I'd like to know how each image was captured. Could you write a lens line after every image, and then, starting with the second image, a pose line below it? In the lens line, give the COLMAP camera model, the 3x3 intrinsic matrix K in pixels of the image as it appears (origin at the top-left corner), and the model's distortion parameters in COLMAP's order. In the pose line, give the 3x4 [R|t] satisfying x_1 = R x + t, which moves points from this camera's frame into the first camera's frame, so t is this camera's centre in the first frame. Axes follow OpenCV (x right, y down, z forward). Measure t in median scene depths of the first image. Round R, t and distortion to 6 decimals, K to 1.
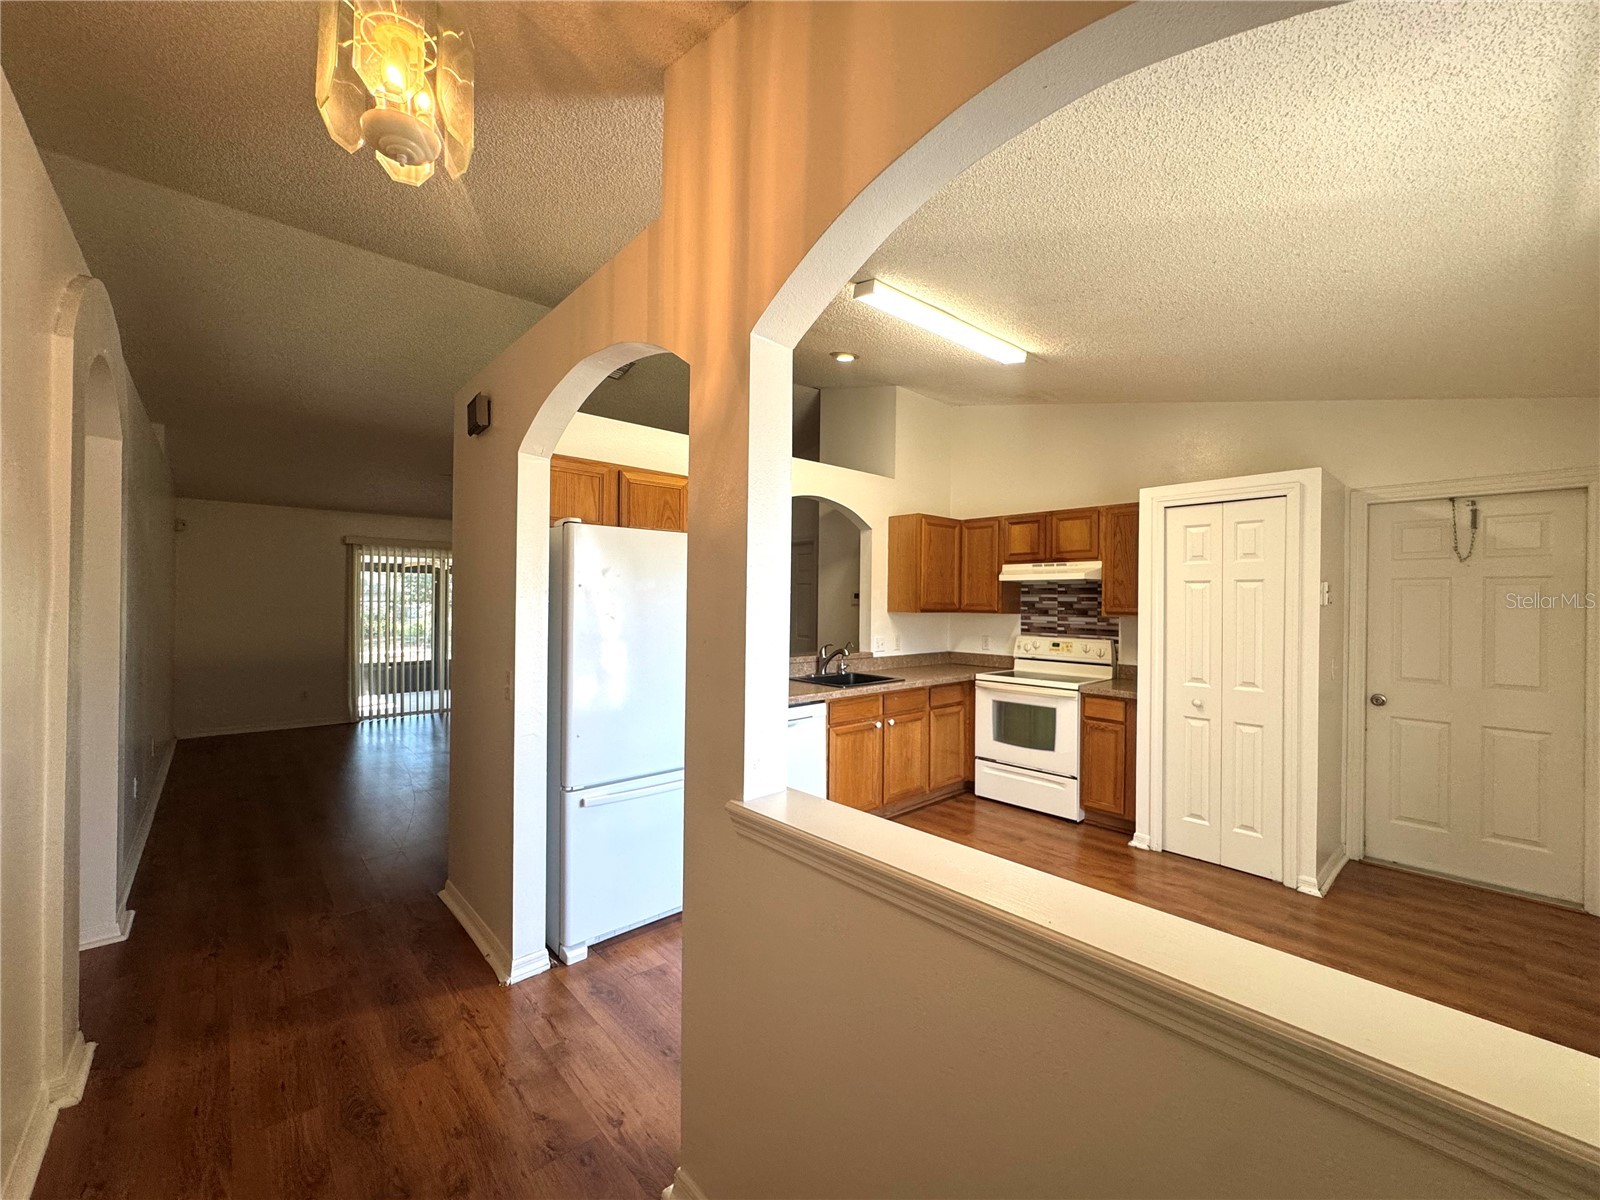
lens RADIAL K [[638.3, 0, 799.6], [0, 638.3, 599.1], [0, 0, 1]] dist [-0.003988, 0.000799]
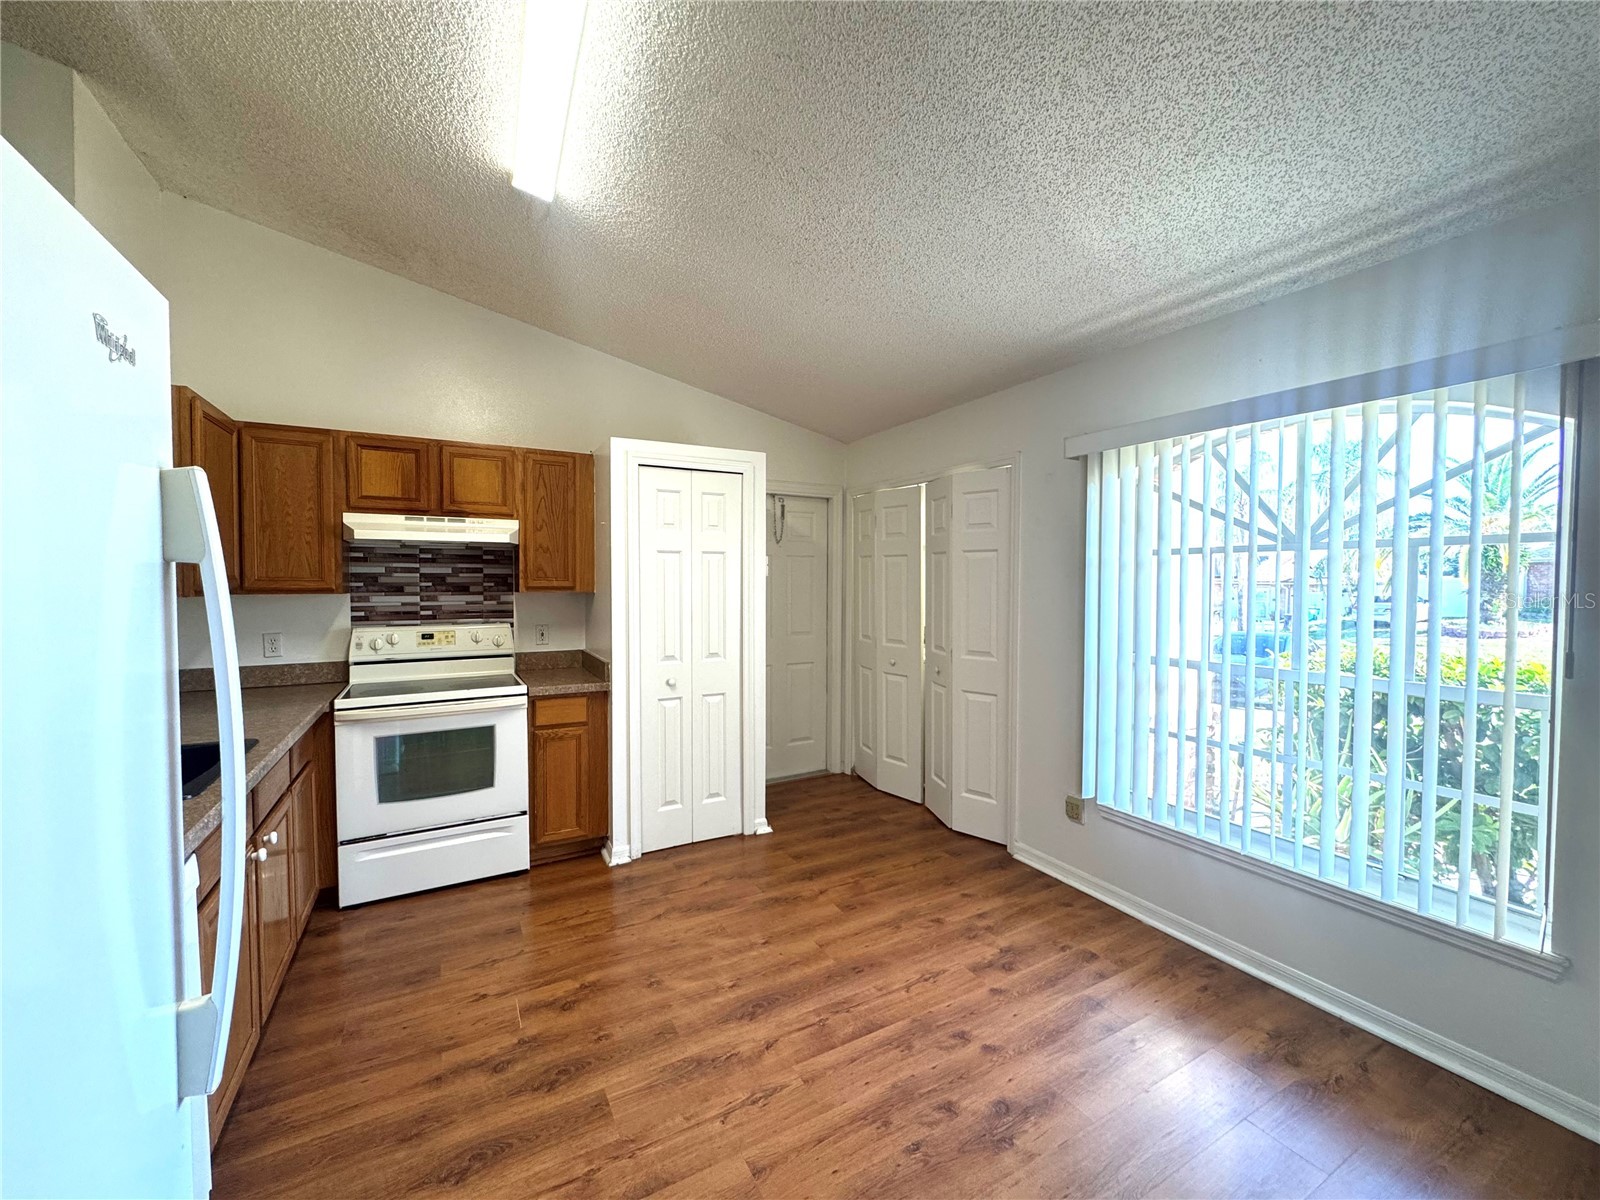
lens RADIAL K [[638.3, 0, 799.6], [0, 638.3, 599.1], [0, 0, 1]] dist [-0.003988, 0.000799]
pose [[0.225788, -0.038720, 0.973407, -0.187351], [-0.003388, 0.999173, 0.040531, 0.002260], [-0.974170, -0.012449, 0.225470, 0.481484]]
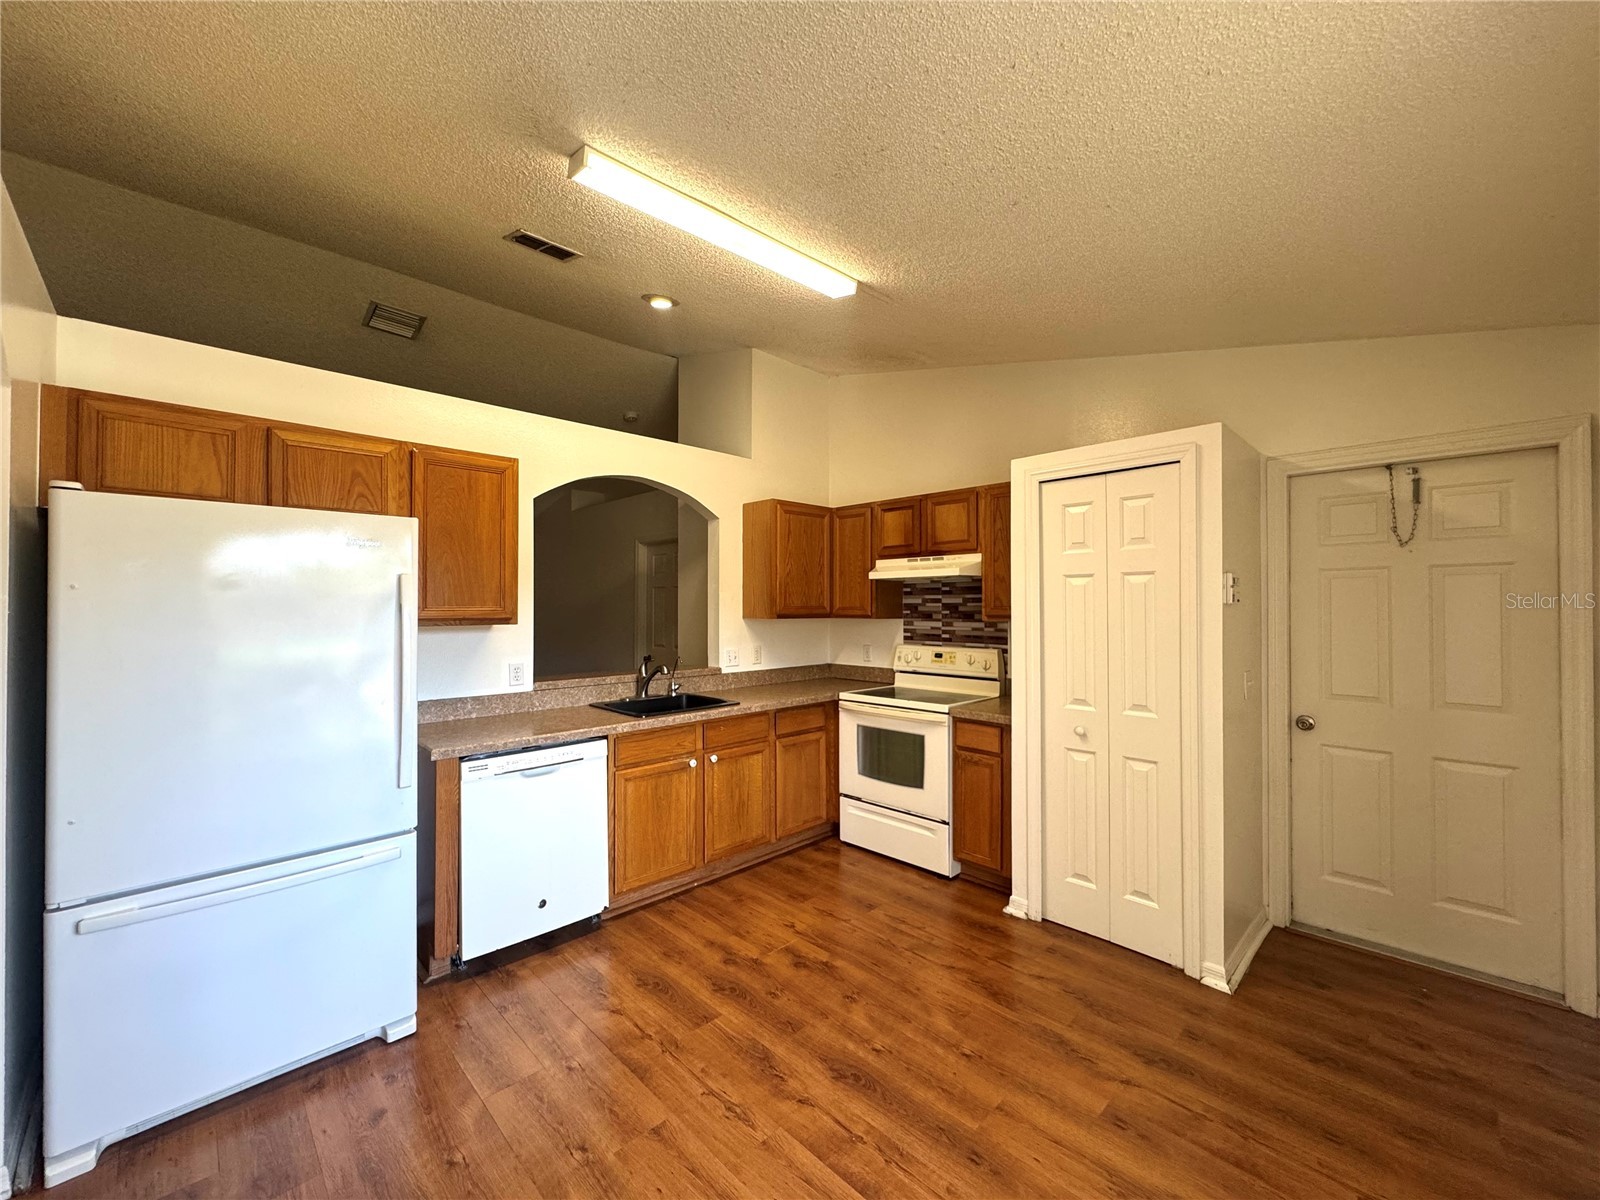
lens RADIAL K [[638.3, 0, 799.6], [0, 638.3, 599.1], [0, 0, 1]] dist [-0.003988, 0.000799]
pose [[0.999096, -0.011531, 0.040920, 0.199094], [0.011867, 0.999898, -0.007968, 0.002769], [-0.040824, 0.008446, 0.999131, 0.185243]]
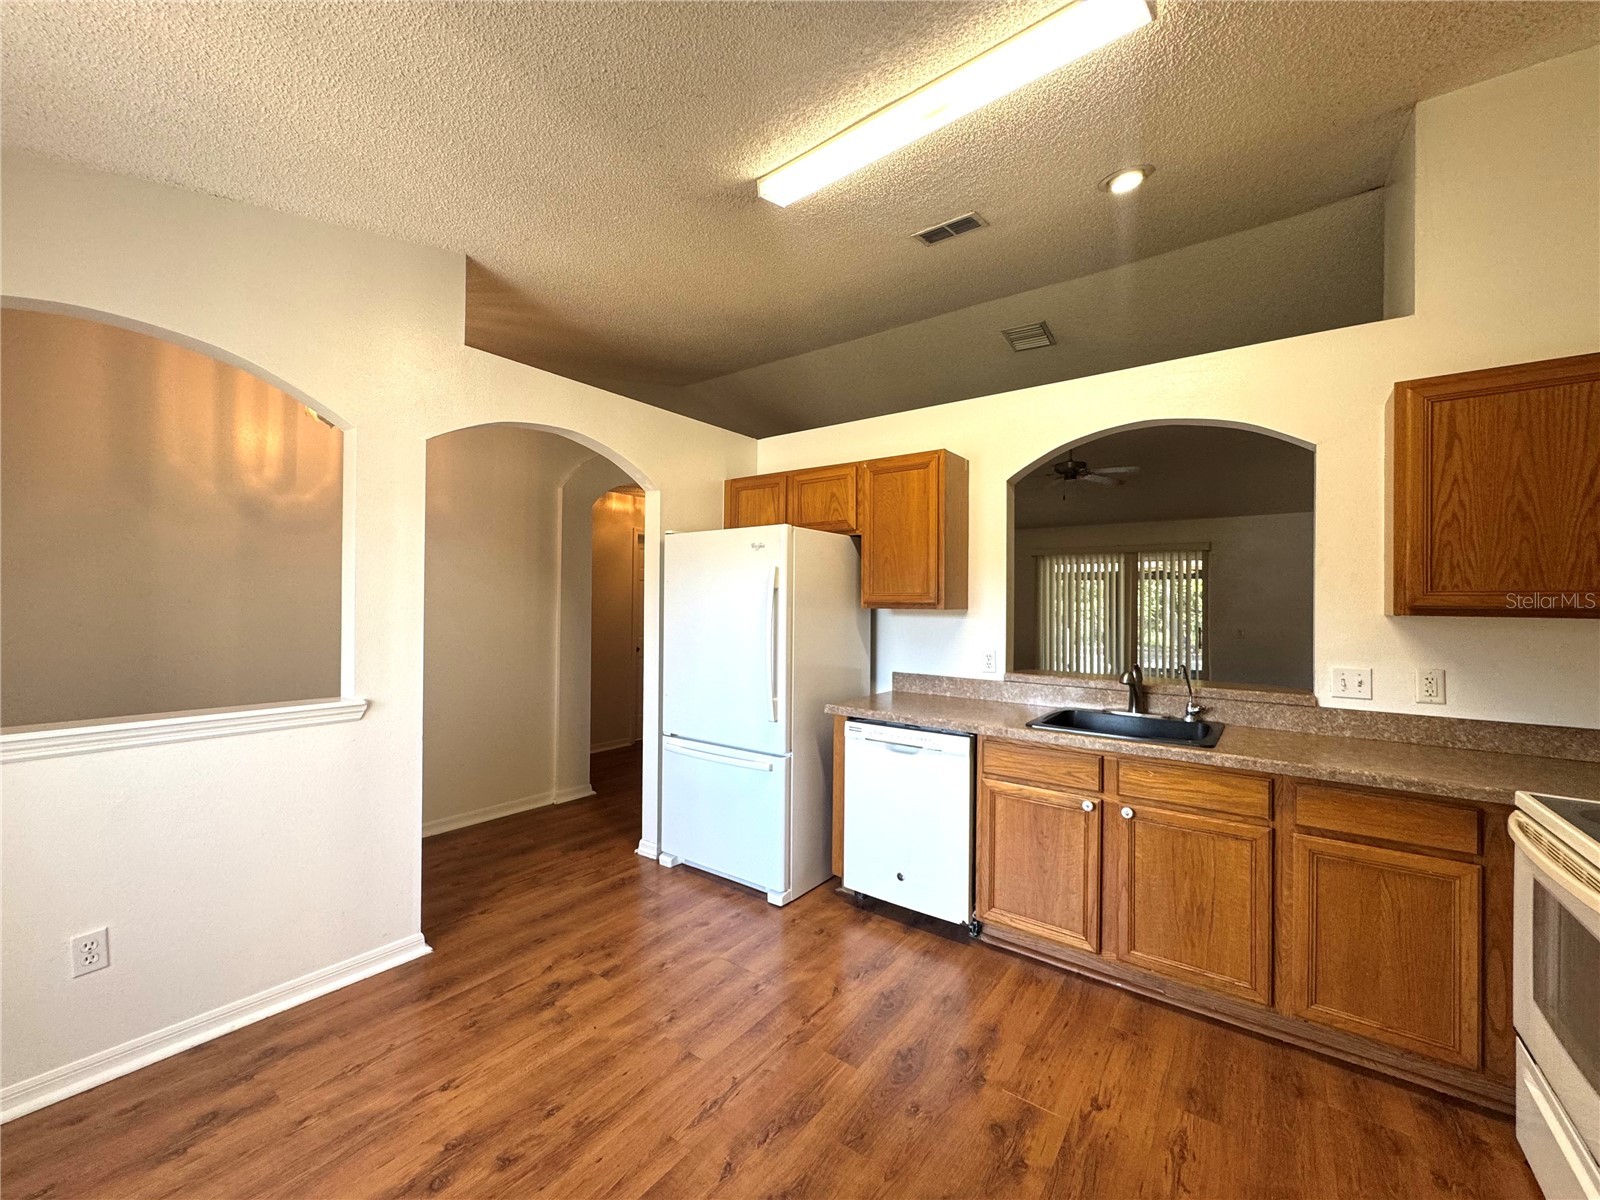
lens RADIAL K [[638.3, 0, 799.6], [0, 638.3, 599.1], [0, 0, 1]] dist [-0.003988, 0.000799]
pose [[0.194764, -0.015321, -0.980730, 0.561366], [-0.005099, 0.999849, -0.016632, 0.020835], [0.980837, 0.008240, 0.194657, 0.563173]]
